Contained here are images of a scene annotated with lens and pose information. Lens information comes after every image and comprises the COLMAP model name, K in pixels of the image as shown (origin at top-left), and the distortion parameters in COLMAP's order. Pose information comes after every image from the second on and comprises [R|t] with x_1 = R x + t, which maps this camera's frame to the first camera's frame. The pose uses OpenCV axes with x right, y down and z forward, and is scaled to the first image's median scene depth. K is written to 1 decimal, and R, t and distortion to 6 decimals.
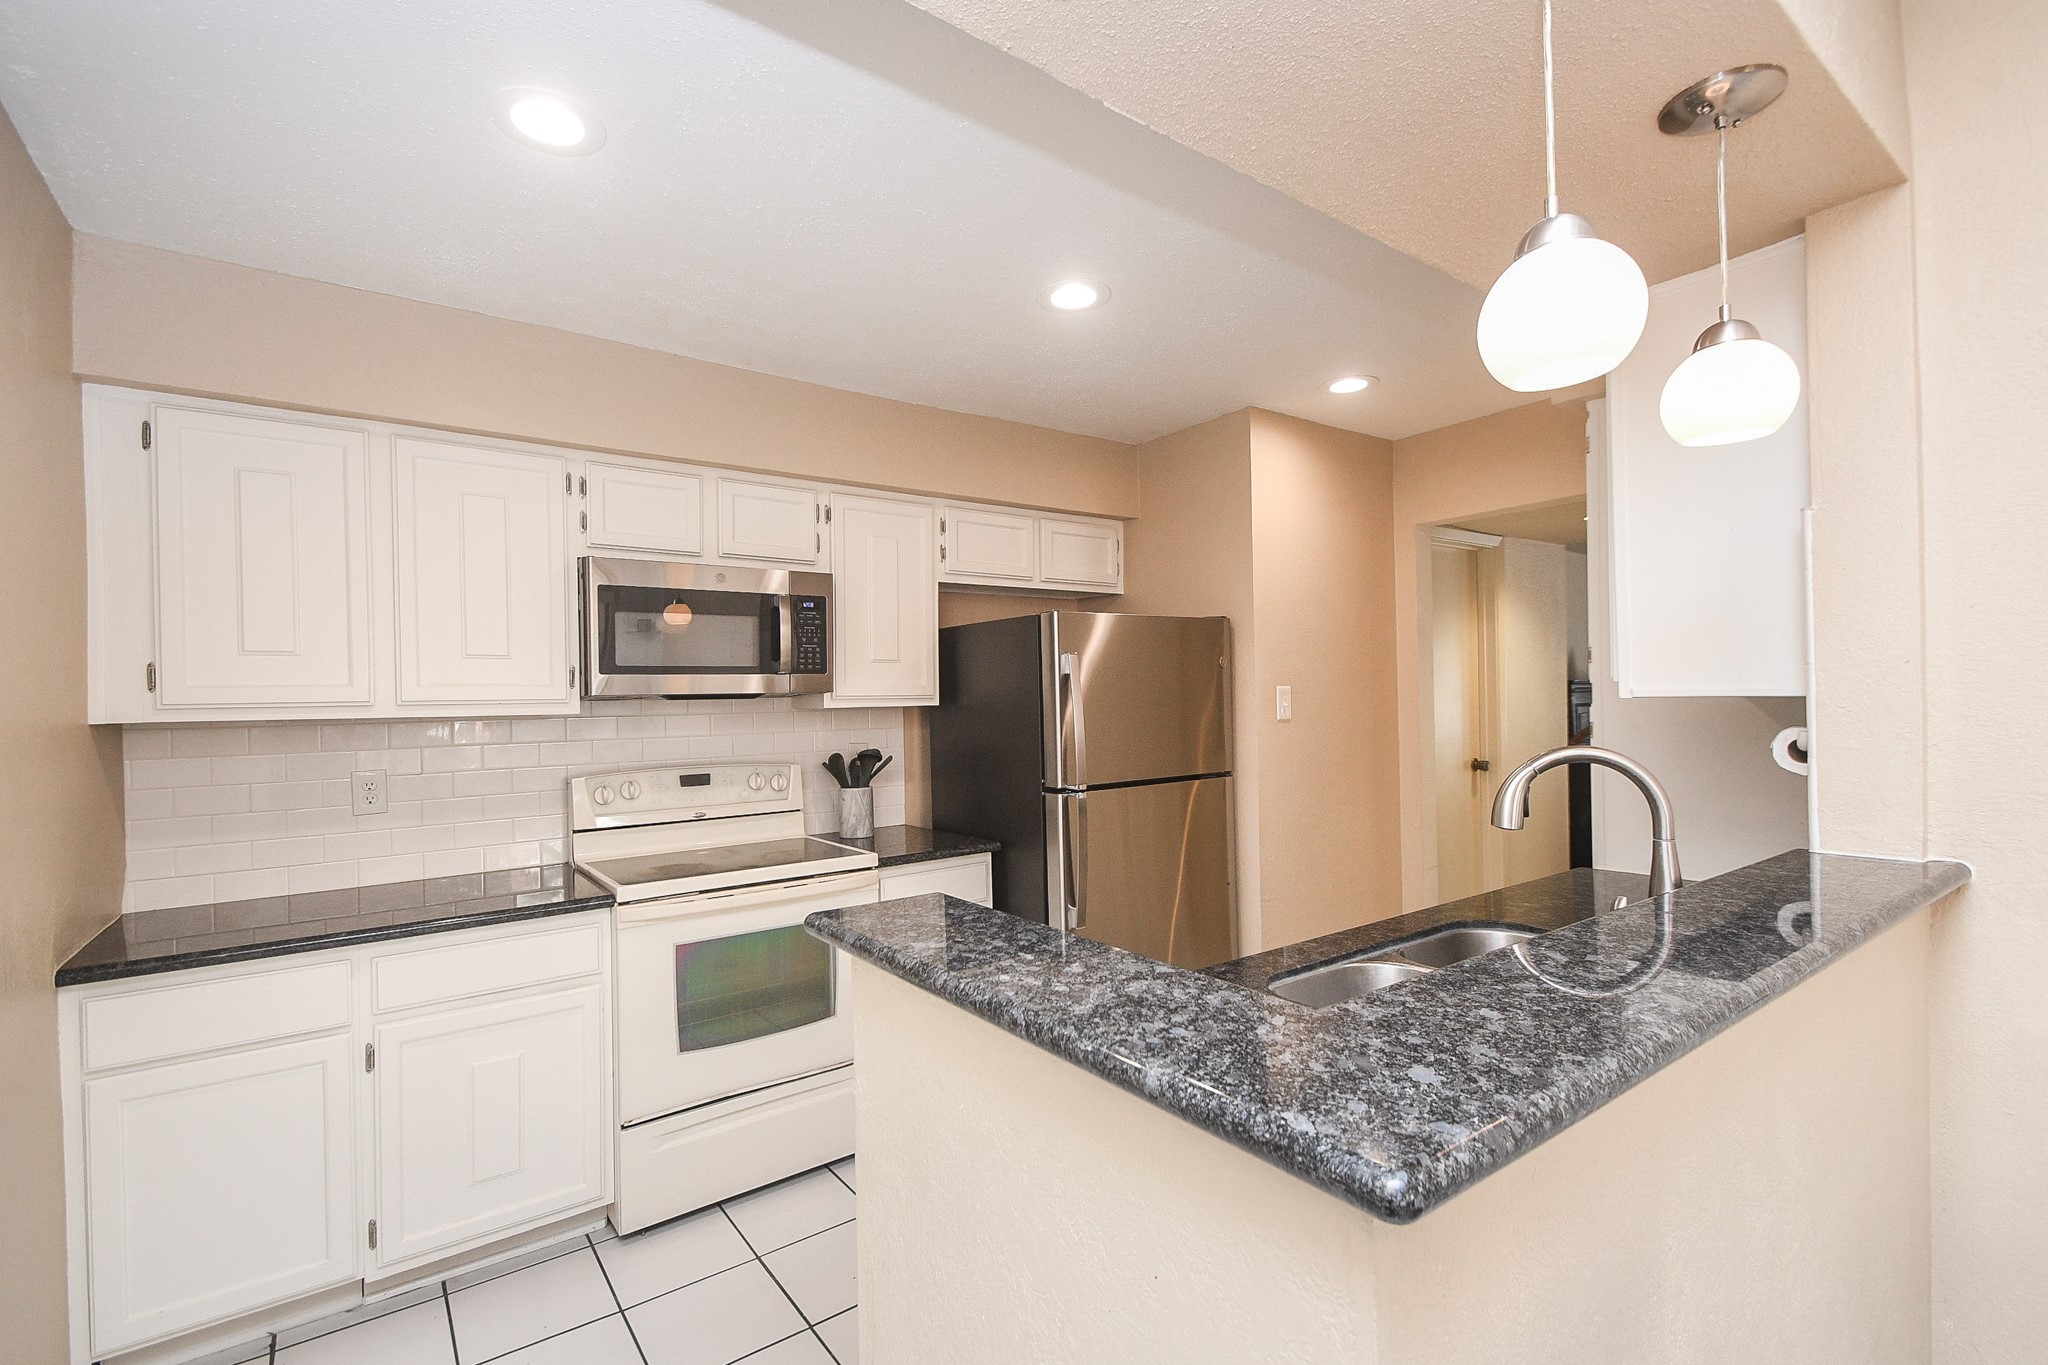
lens RADIAL K [[888.4, 0, 1010.2], [0, 888.4, 707.7], [0, 0, 1]] dist [0.002540, -0.000127]
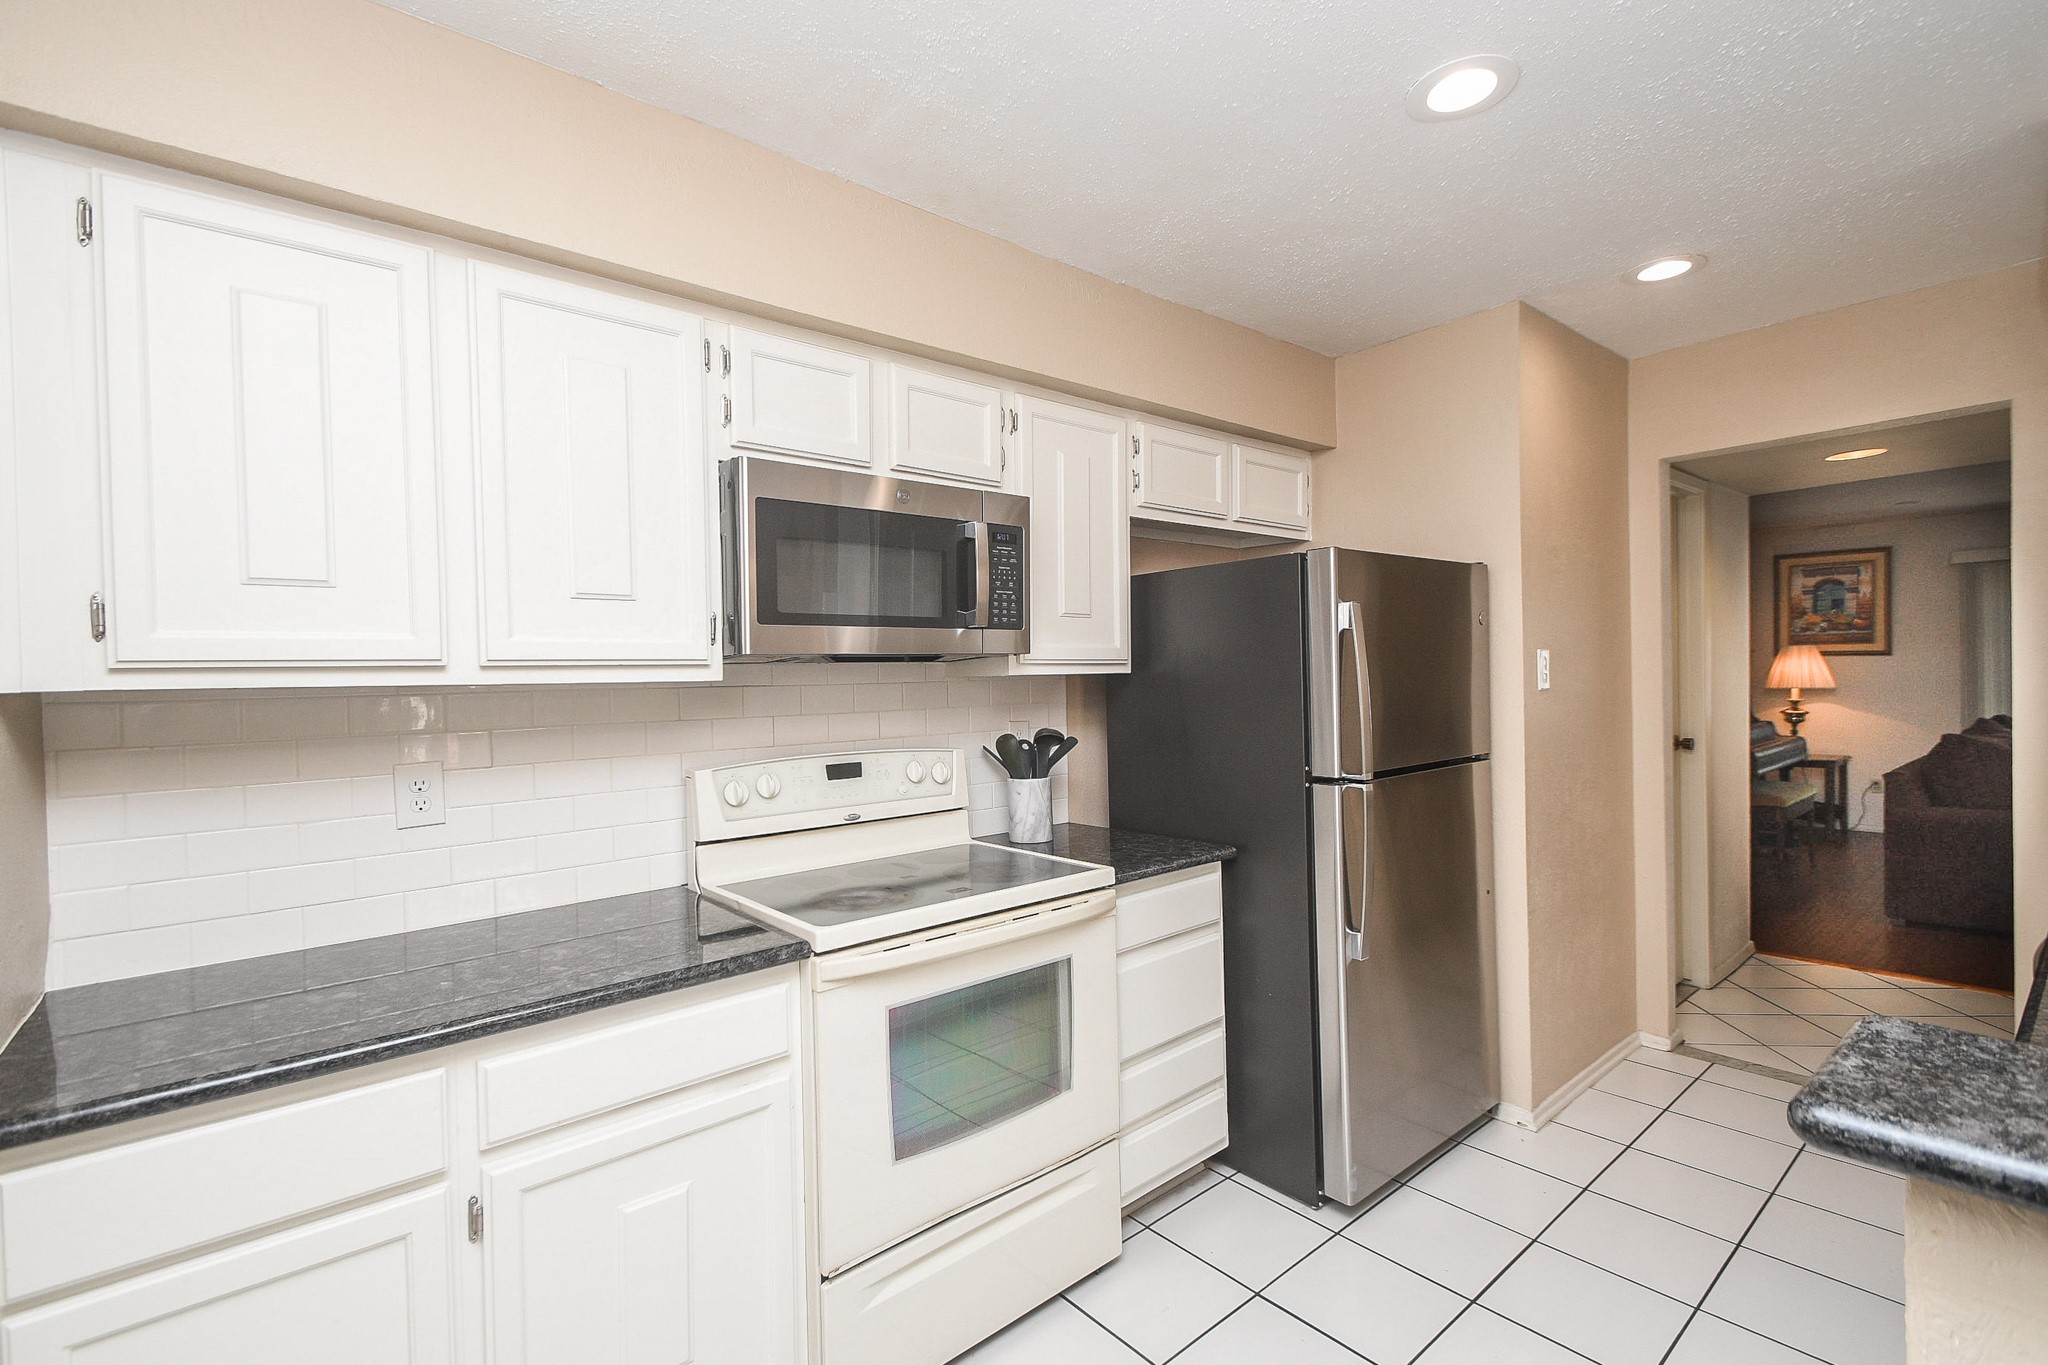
lens RADIAL K [[902.0, 0, 1019.9], [0, 902.0, 695.6], [0, 0, 1]] dist [0.005815, -0.000161]
pose [[0.998298, -0.002696, 0.058261, -0.262408], [0.002308, 0.999975, 0.006735, 0.013284], [-0.058277, -0.006590, 0.998279, 0.239998]]
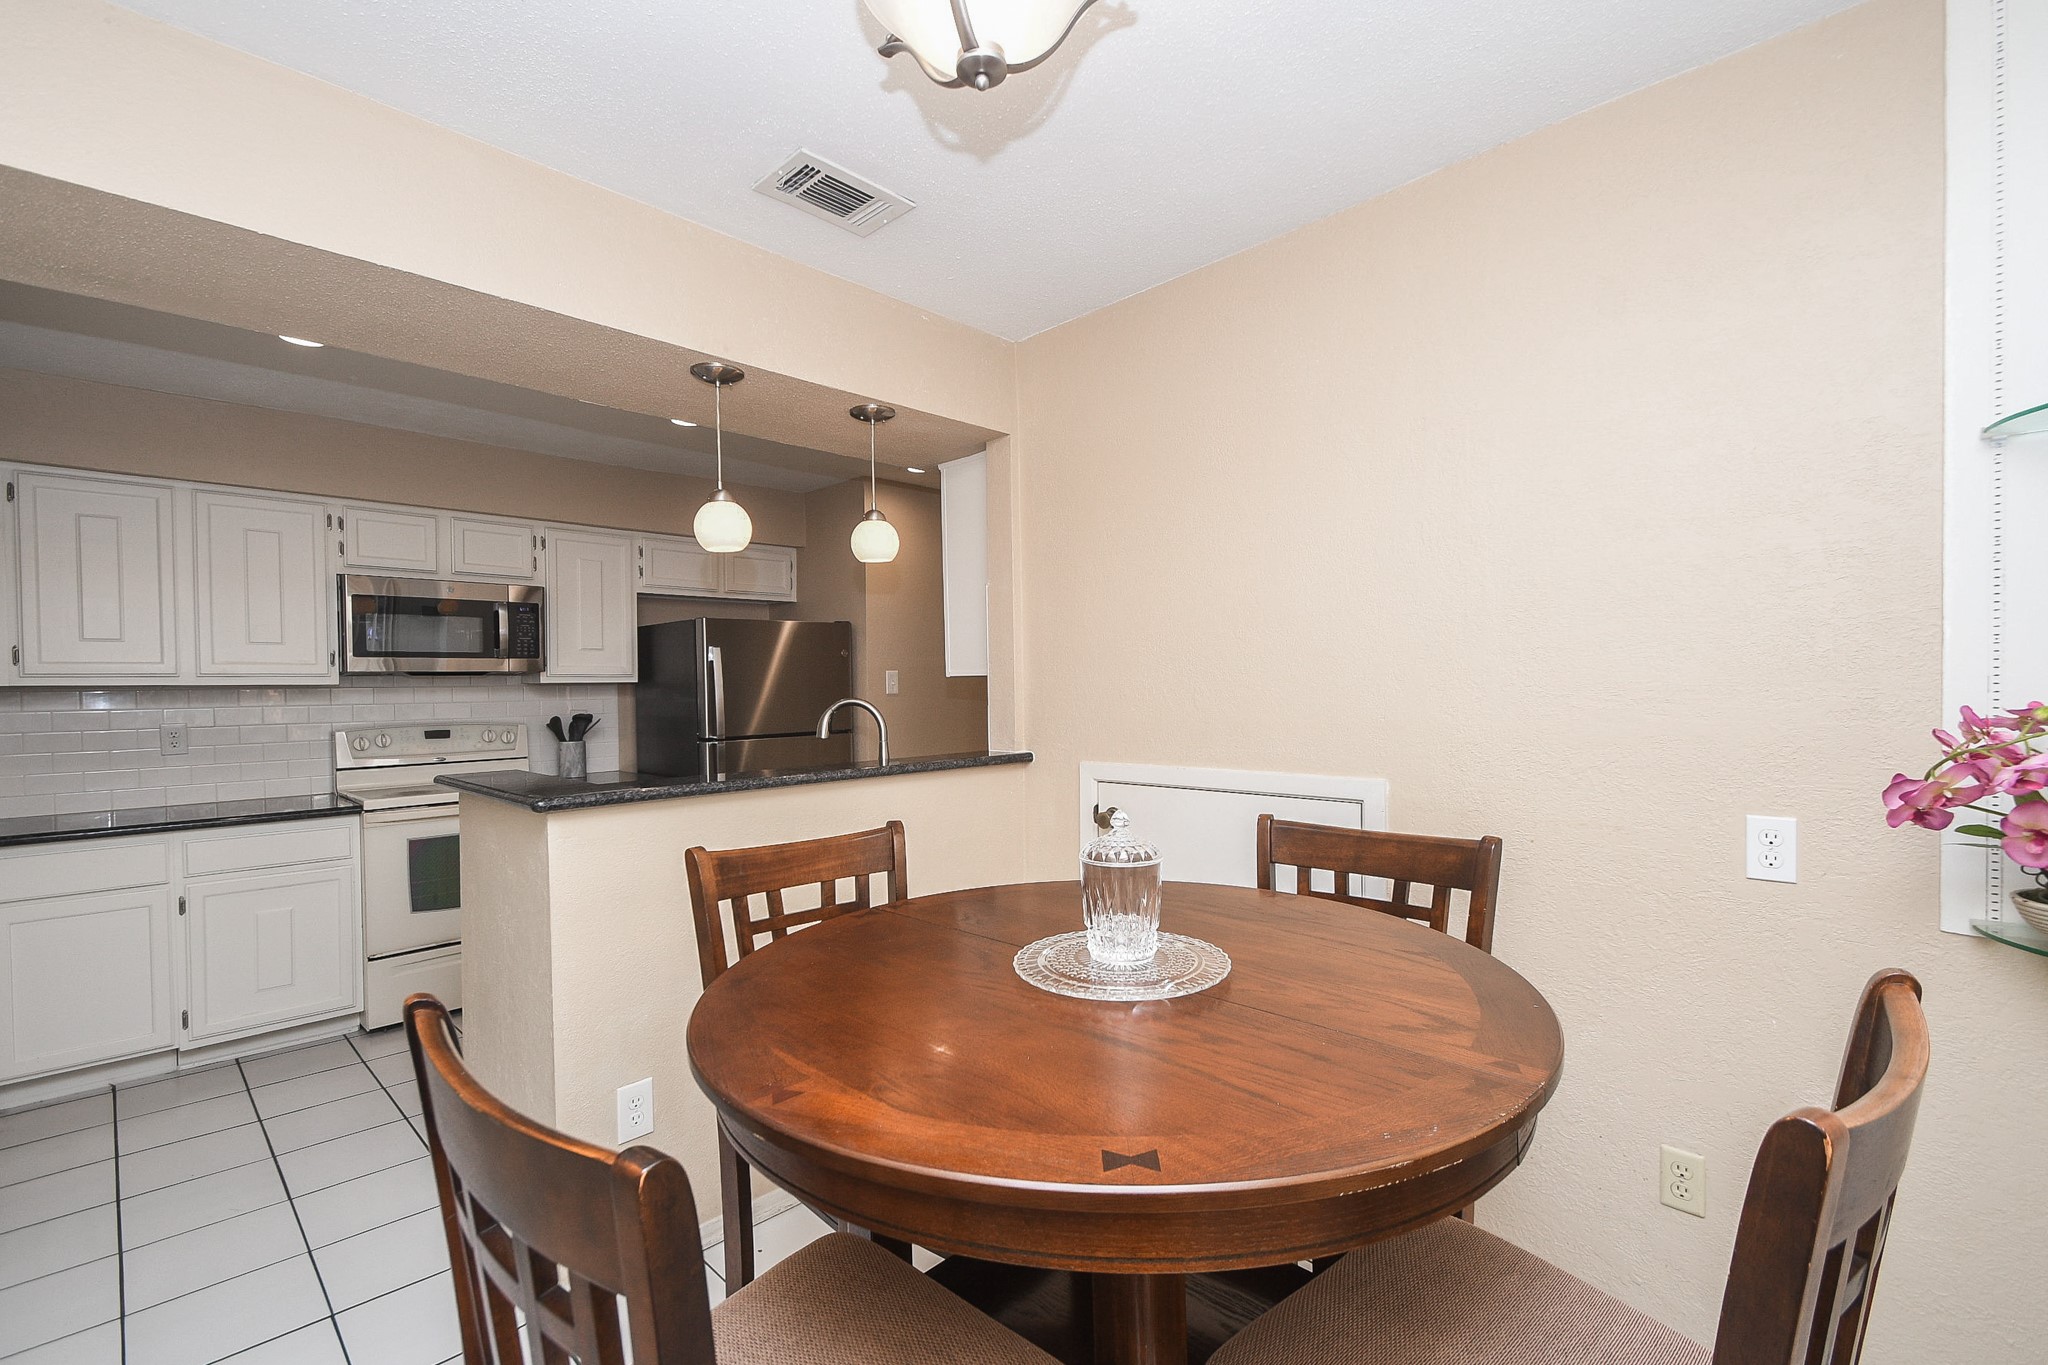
lens RADIAL K [[898.4, 0, 1019.7], [0, 898.4, 708.6], [0, 0, 1]] dist [0.032169, -0.020266]
pose [[0.987469, 0.003774, 0.157769, 0.327539], [-0.006382, 0.999851, 0.016025, 0.013869], [-0.157685, -0.016831, 0.987346, -0.550514]]
